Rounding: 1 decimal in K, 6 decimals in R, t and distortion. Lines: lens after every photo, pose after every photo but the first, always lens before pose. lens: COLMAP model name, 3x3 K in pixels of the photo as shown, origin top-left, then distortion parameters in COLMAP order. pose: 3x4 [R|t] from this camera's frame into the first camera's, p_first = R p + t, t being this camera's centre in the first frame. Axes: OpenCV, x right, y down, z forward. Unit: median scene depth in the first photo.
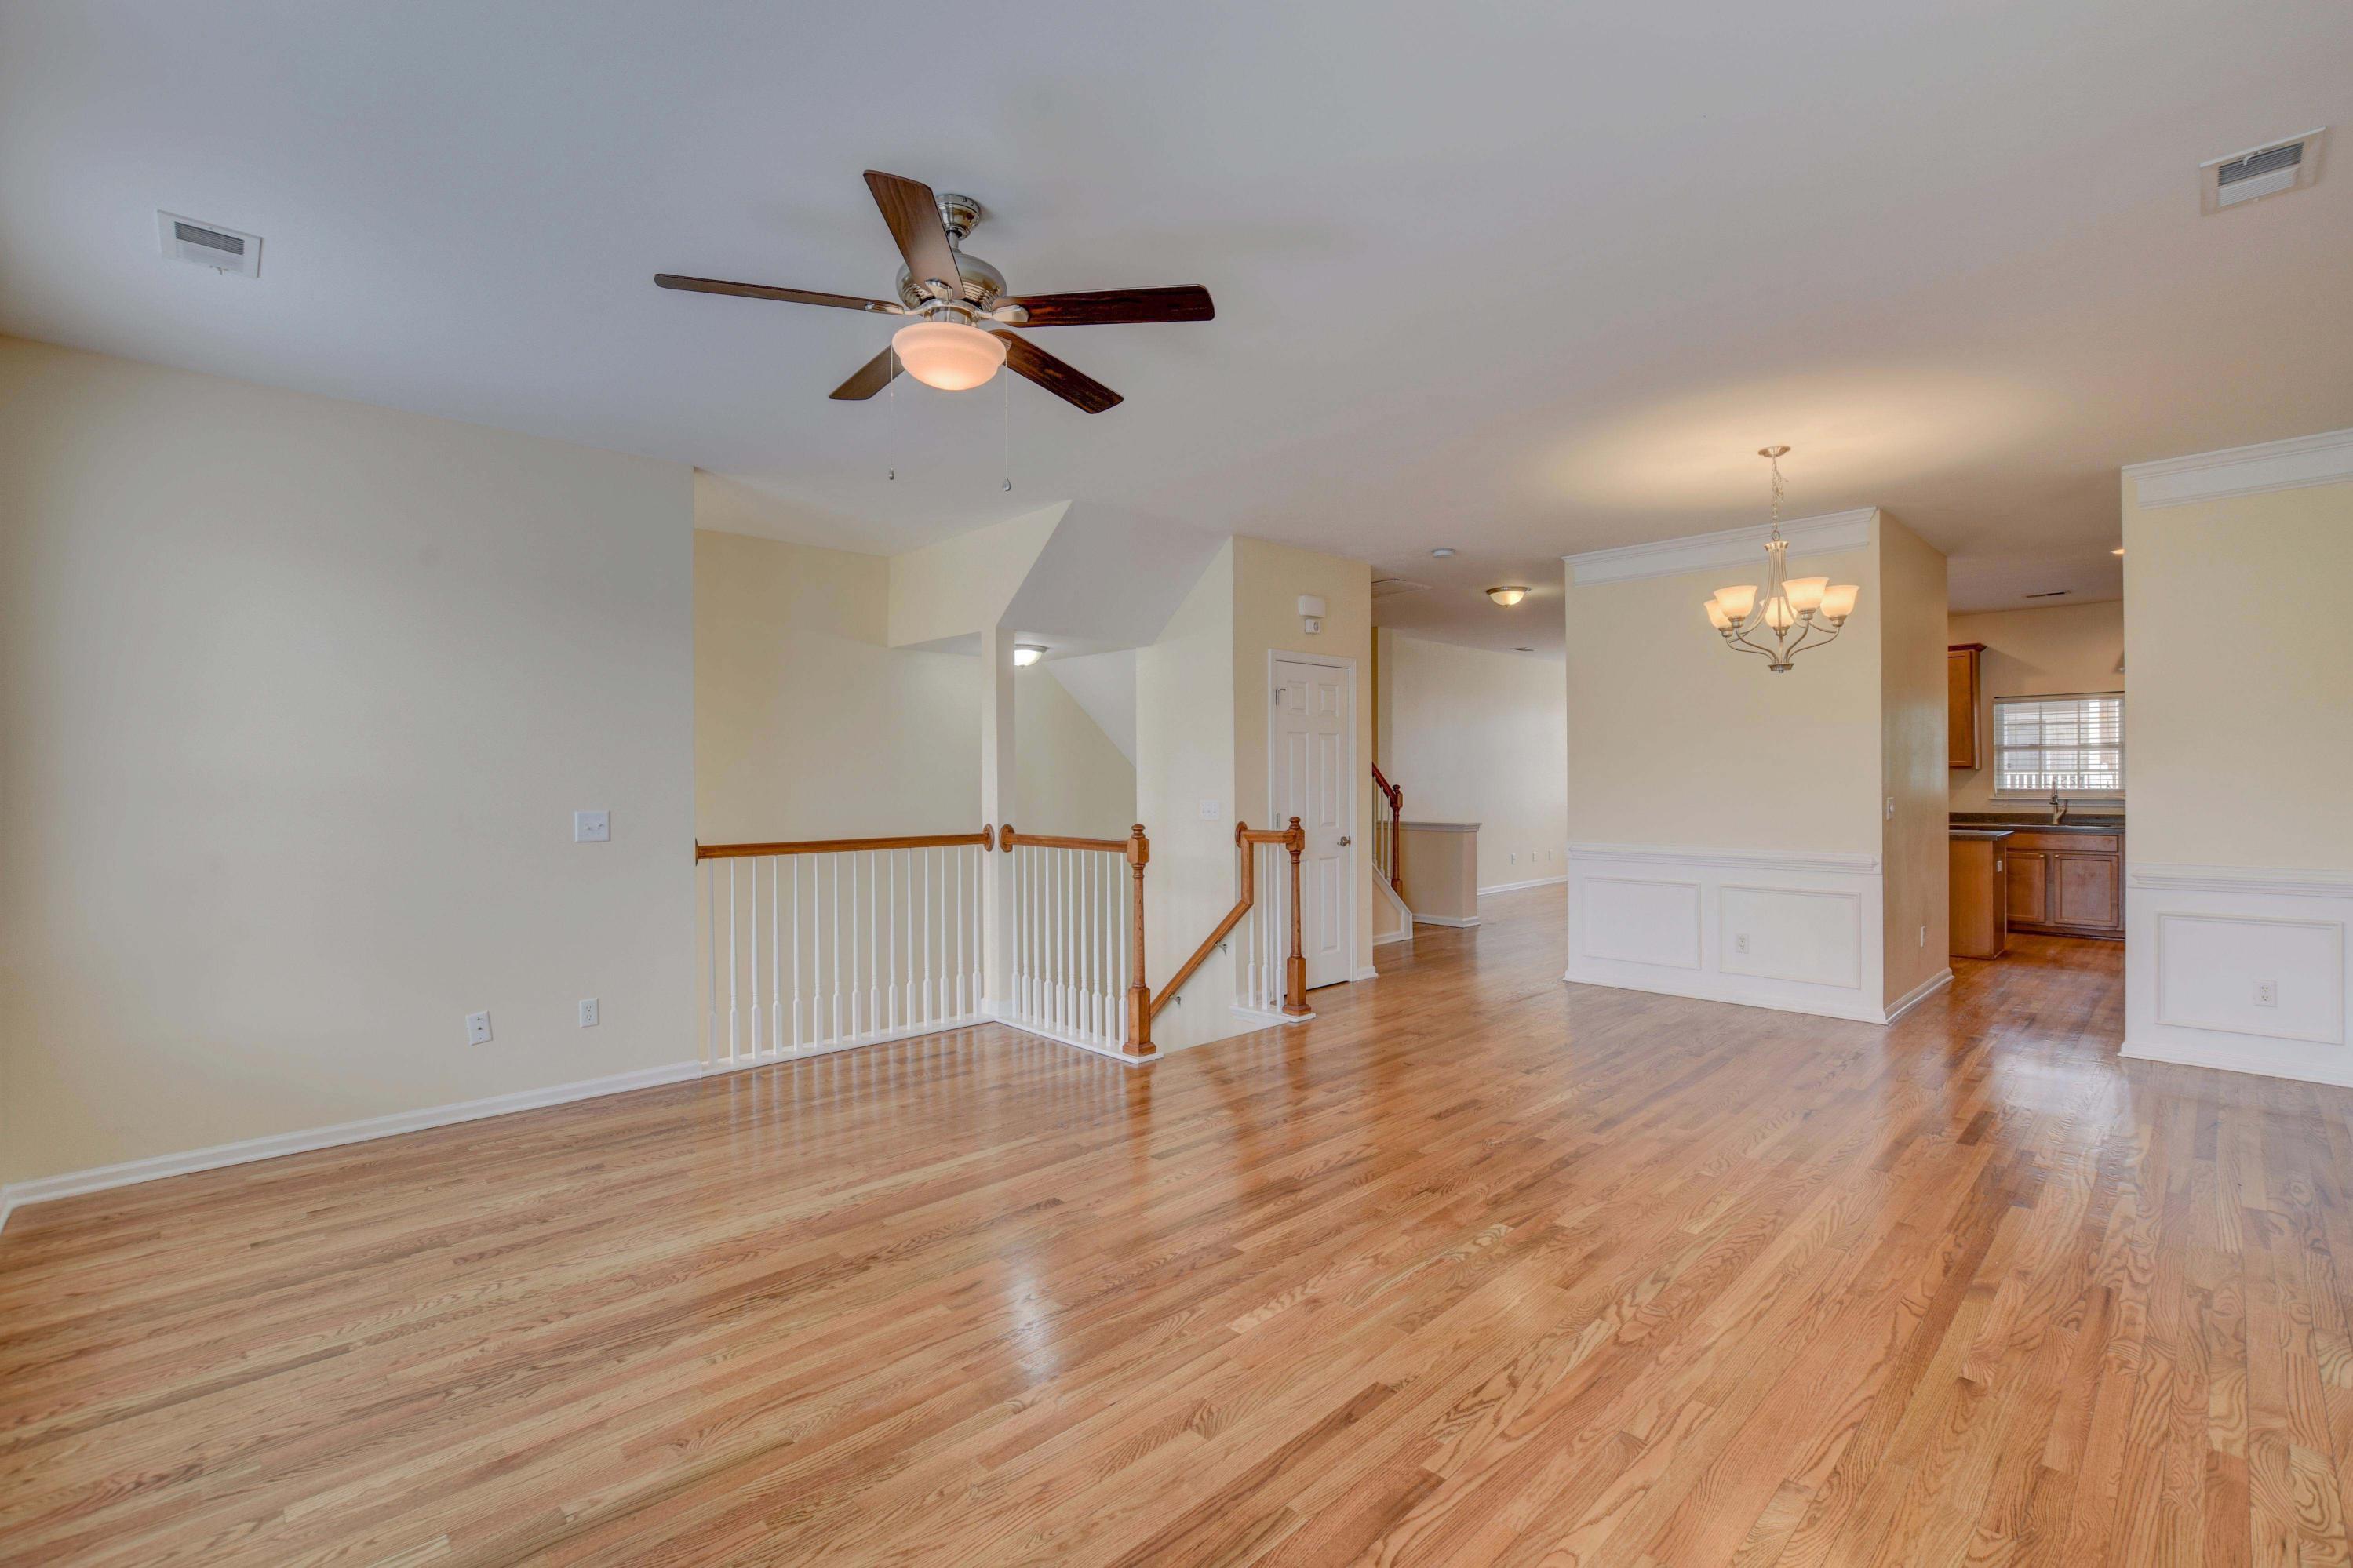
lens RADIAL K [[1037.0, 0, 1182.1], [0, 1037.0, 781.7], [0, 0, 1]] dist [-0.022838, 0.005864]
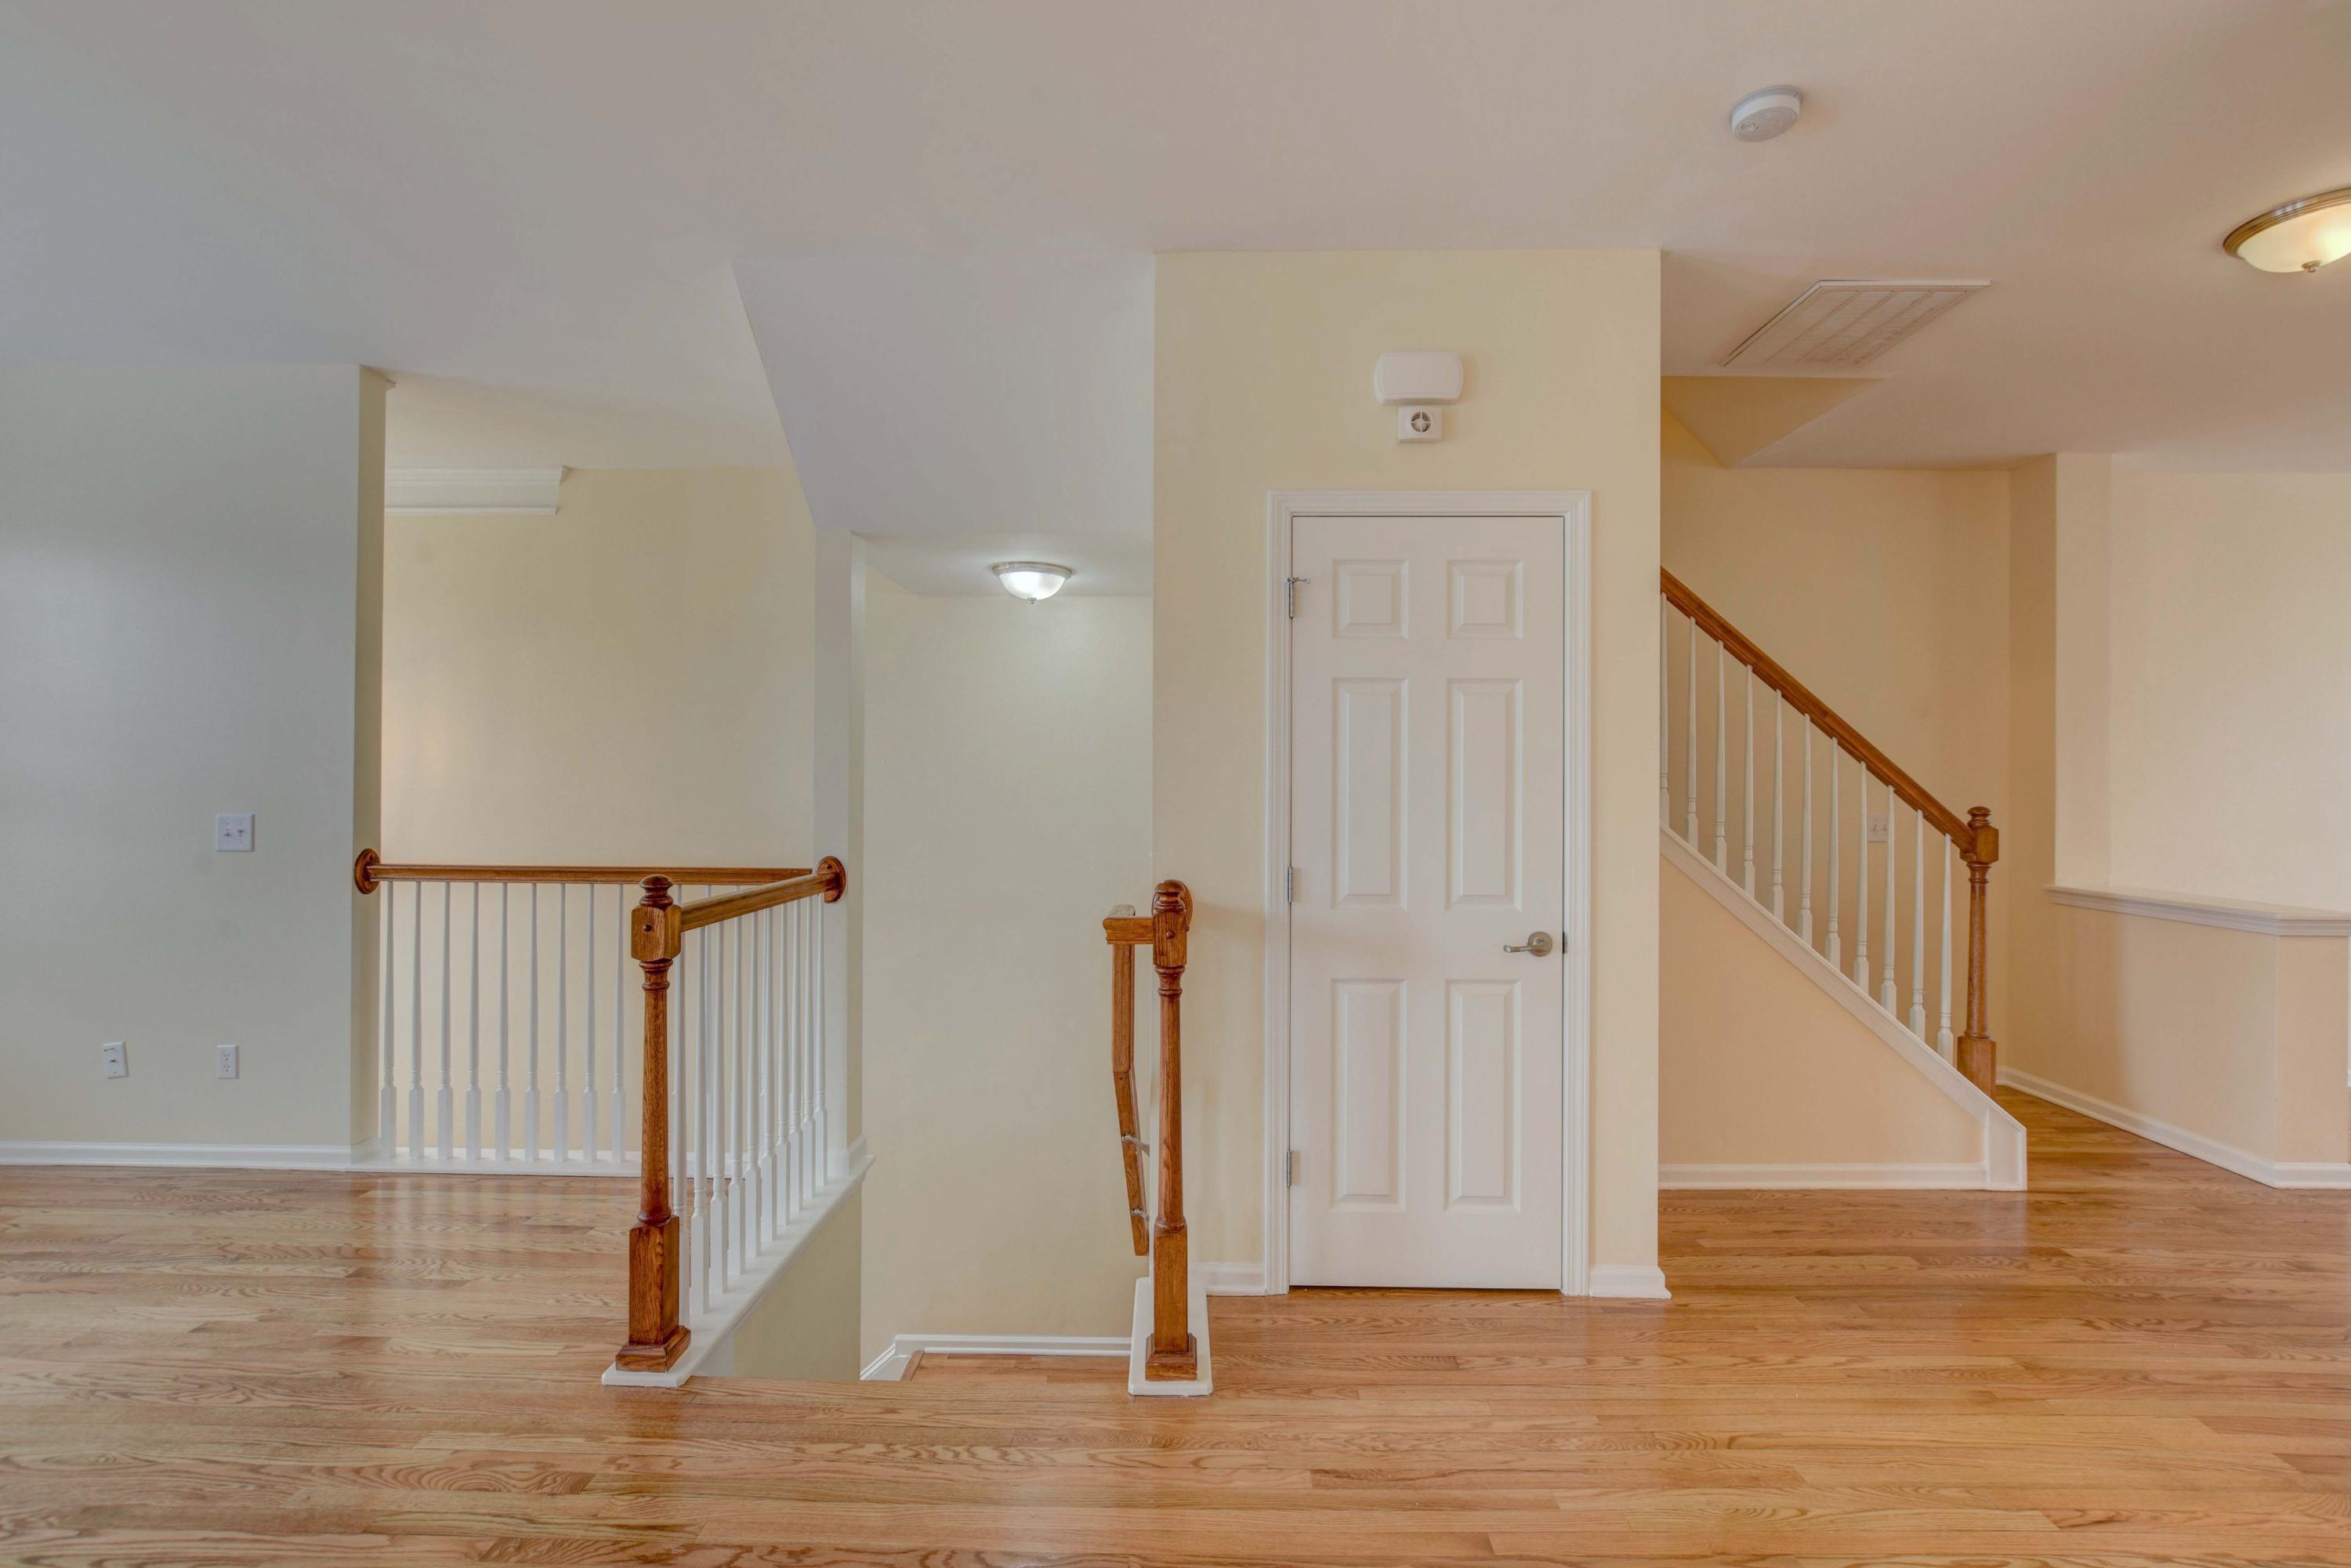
lens RADIAL K [[1036.2, 0, 1181.3], [0, 1036.2, 779.1], [0, 0, 1]] dist [-0.022838, 0.005864]
pose [[0.710231, 0.005970, -0.703944, 0.568764], [-0.012279, 0.999917, -0.003908, -0.005452], [0.703862, 0.011419, 0.710245, 1.037045]]
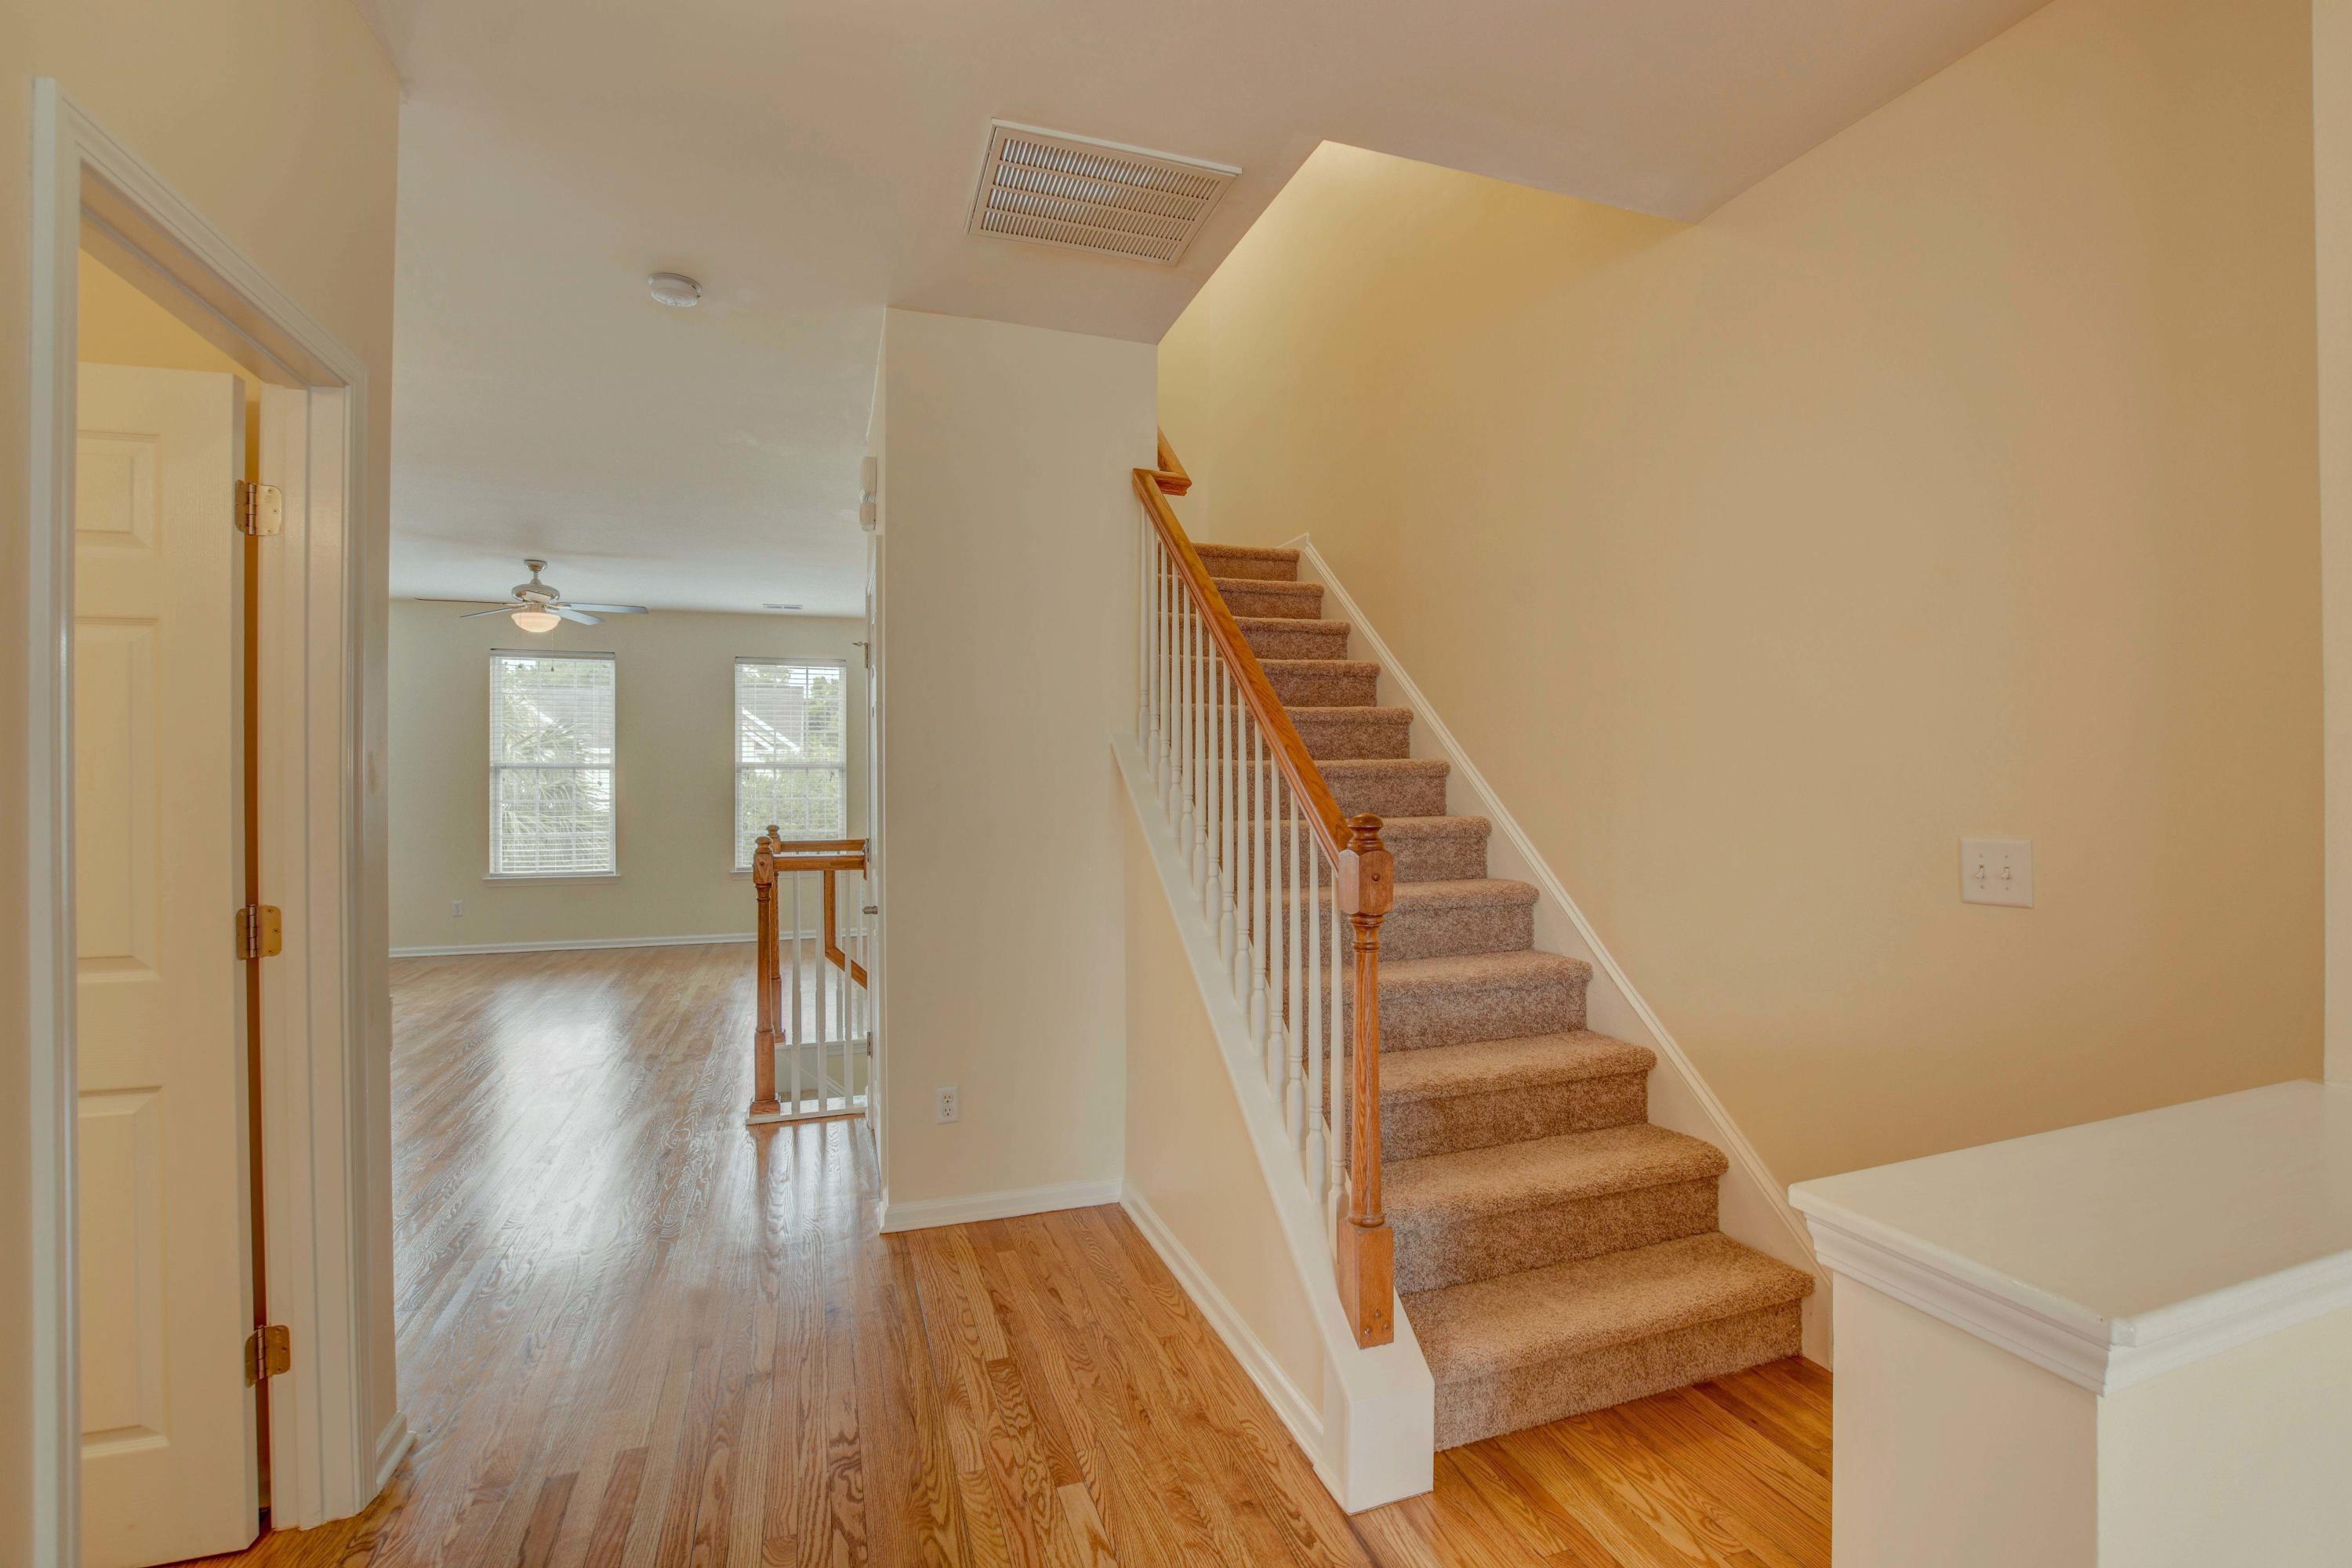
lens RADIAL K [[1036.7, 0, 1164.3], [0, 1036.7, 782.7], [0, 0, 1]] dist [-0.022838, 0.005864]
pose [[-0.419124, 0.008170, -0.907892, 0.929398], [0.003542, 0.999967, 0.007363, -0.010782], [0.907922, -0.000130, -0.419139, 2.264591]]
